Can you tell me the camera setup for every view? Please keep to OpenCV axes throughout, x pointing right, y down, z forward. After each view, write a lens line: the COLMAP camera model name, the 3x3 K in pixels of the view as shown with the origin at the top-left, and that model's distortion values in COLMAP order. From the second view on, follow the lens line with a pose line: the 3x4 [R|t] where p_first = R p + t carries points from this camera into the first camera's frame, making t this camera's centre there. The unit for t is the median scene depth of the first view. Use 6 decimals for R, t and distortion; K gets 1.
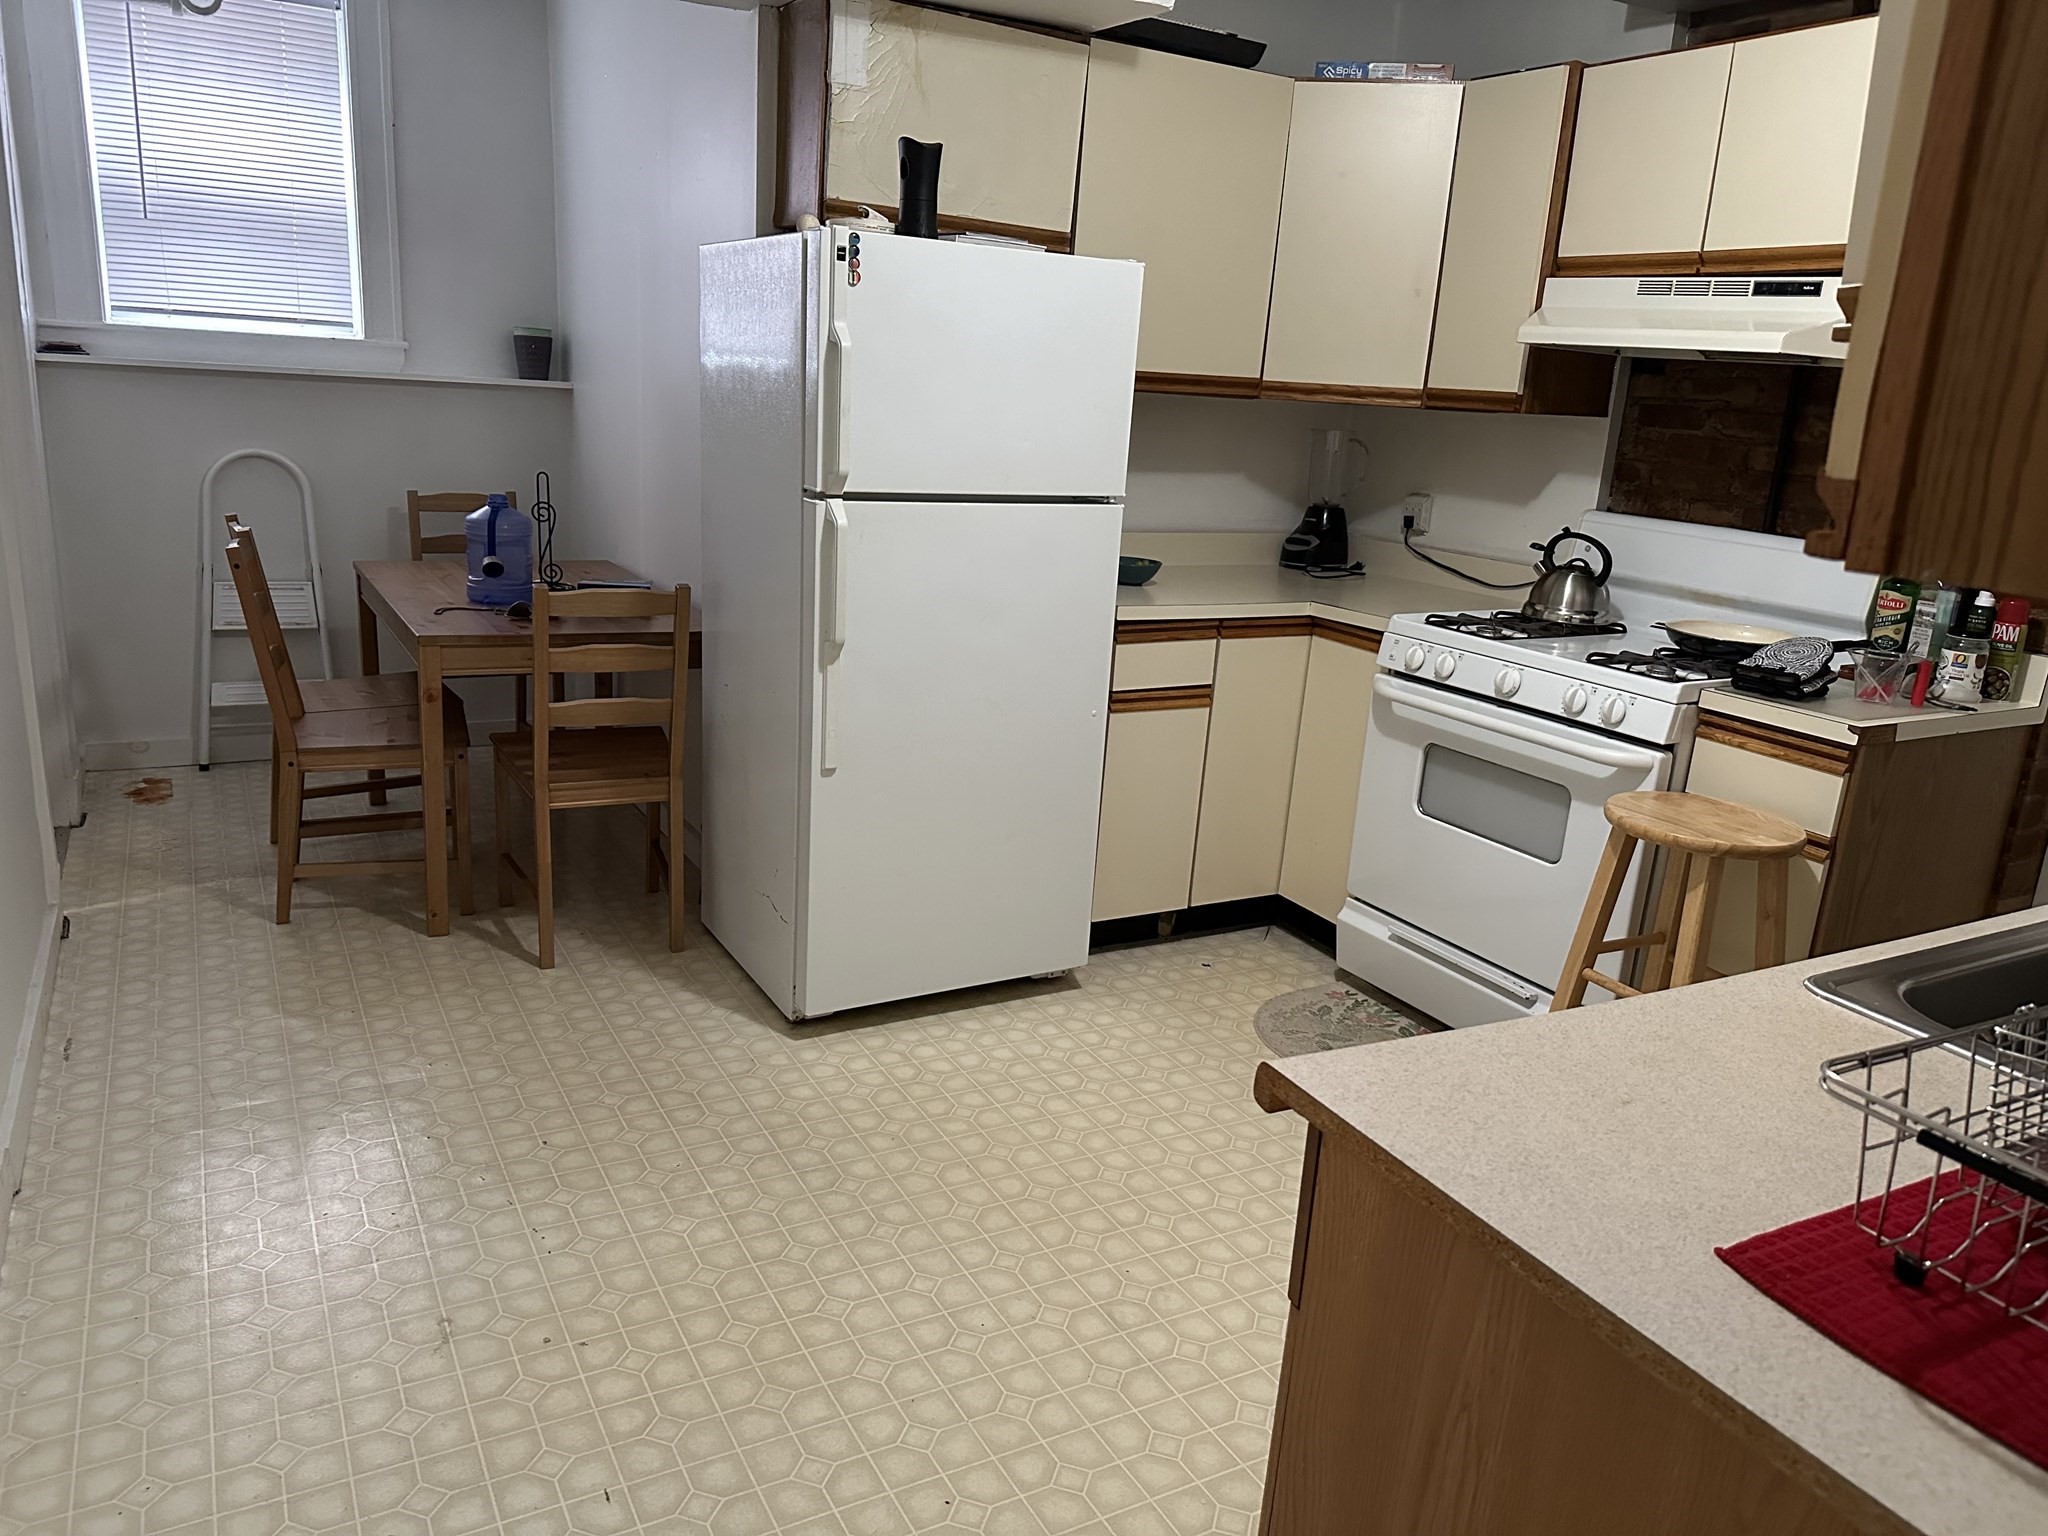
lens RADIAL K [[1449.3, 0, 1019.6], [0, 1449.3, 736.4], [0, 0, 1]] dist [0.180864, -0.357483]
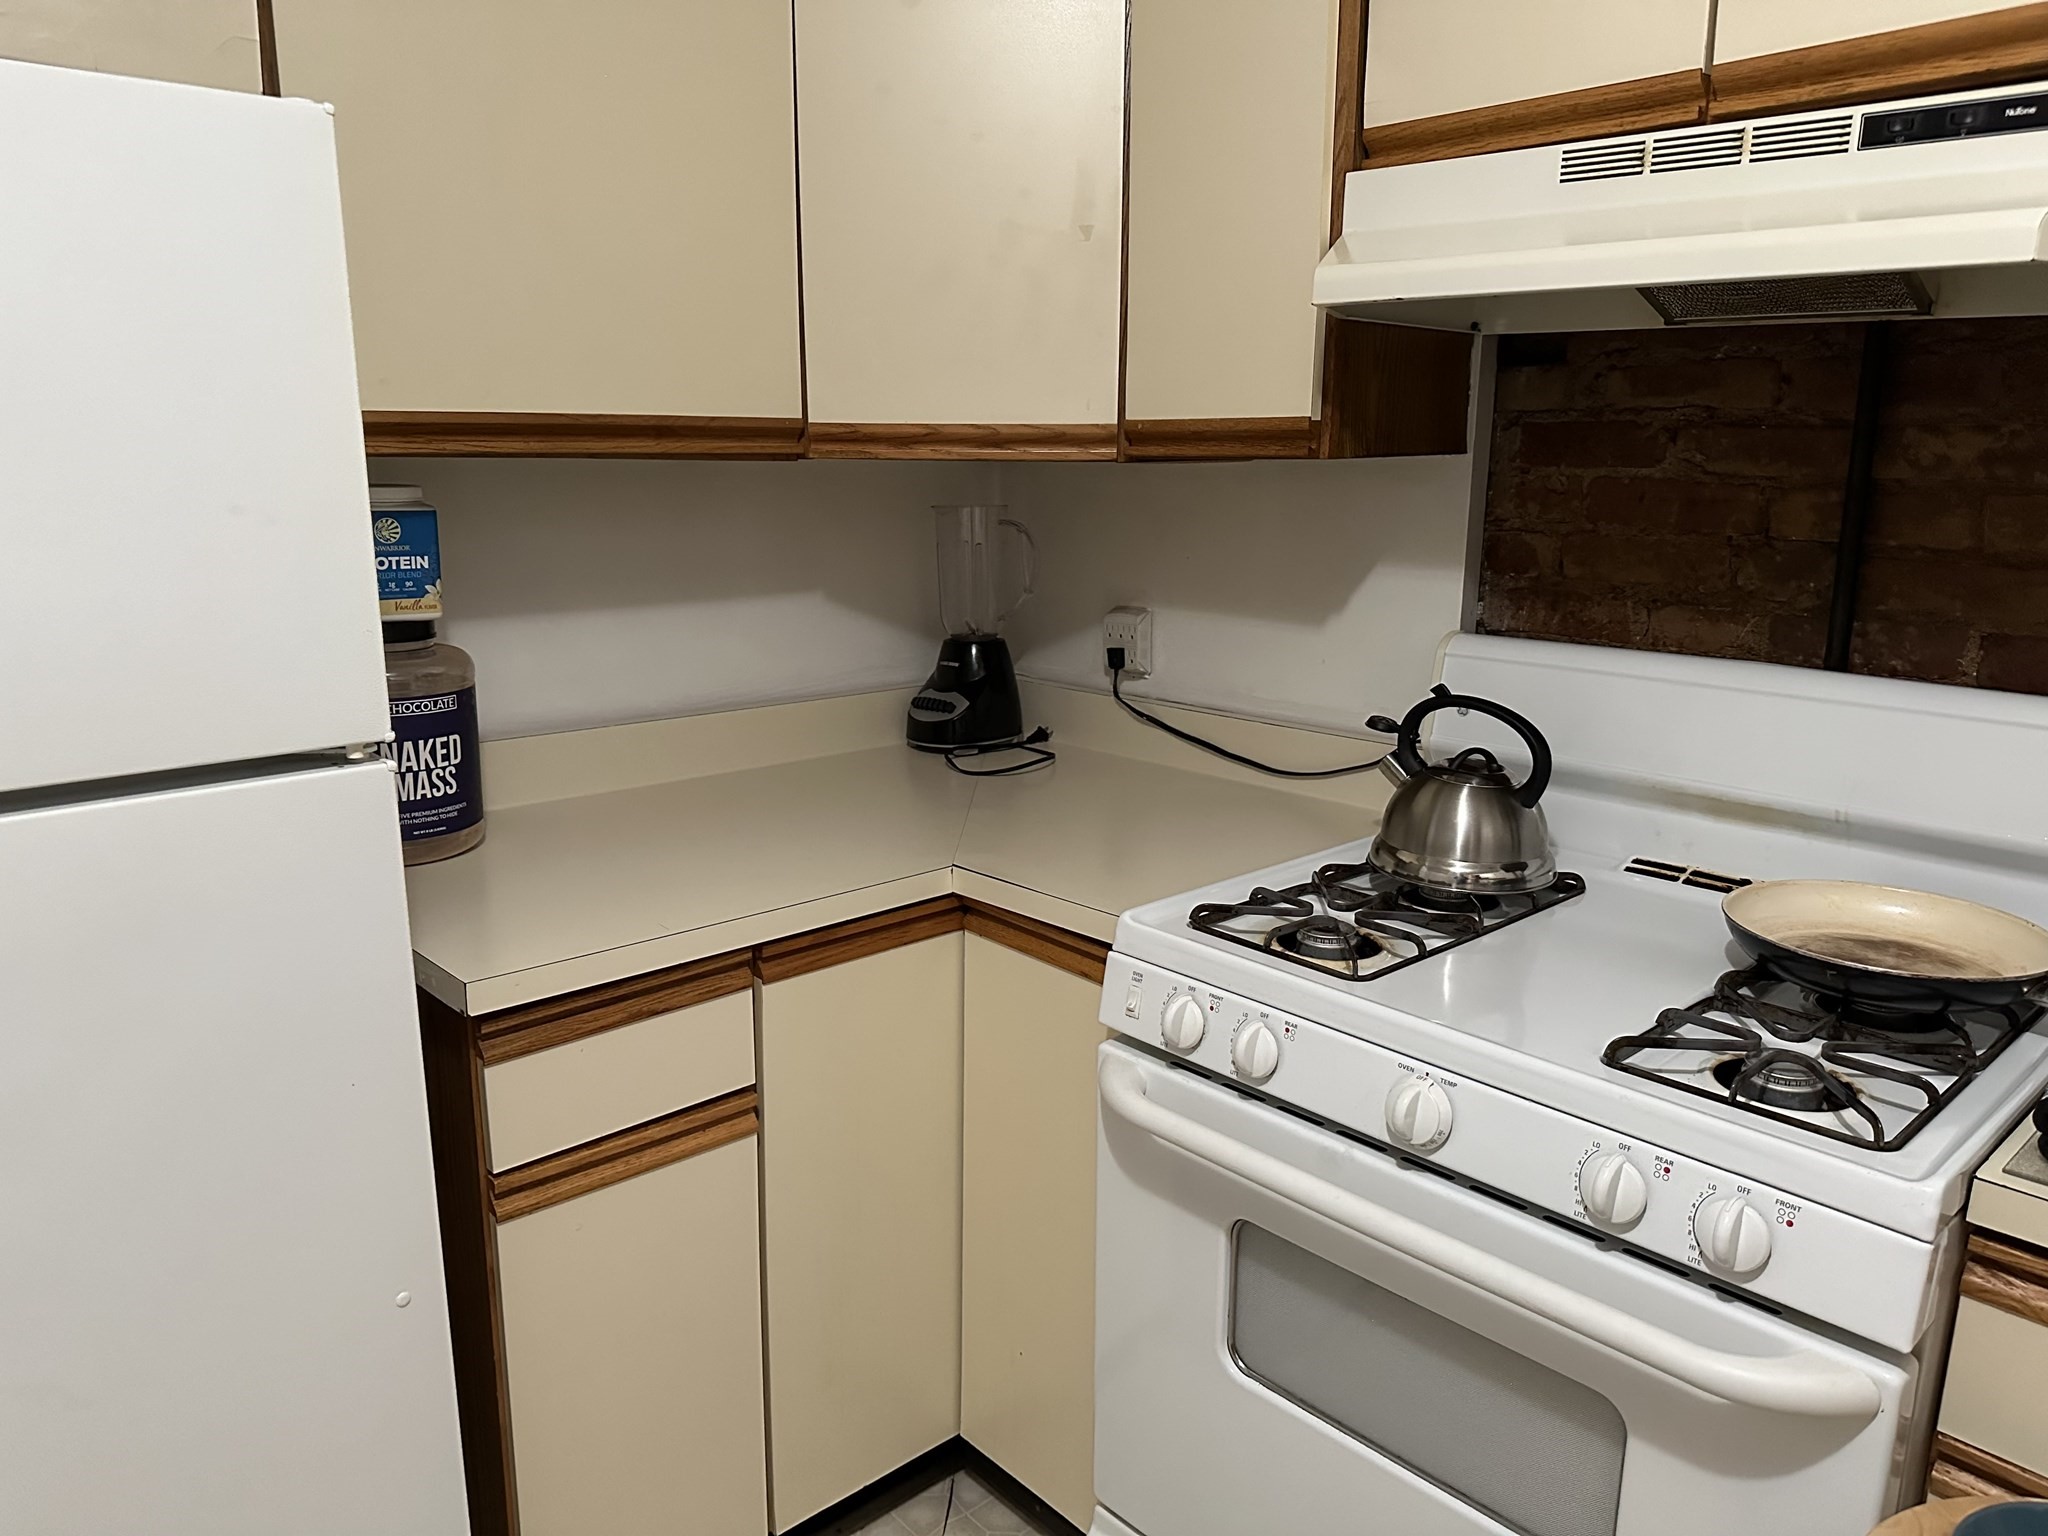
lens RADIAL K [[1449.3, 0, 1019.6], [0, 1449.3, 736.4], [0, 0, 1]] dist [0.180864, -0.357483]
pose [[0.975119, -0.104939, 0.195273, 0.136473], [0.112182, 0.993338, -0.026376, -0.124027], [-0.191204, 0.047626, 0.980394, 0.540720]]
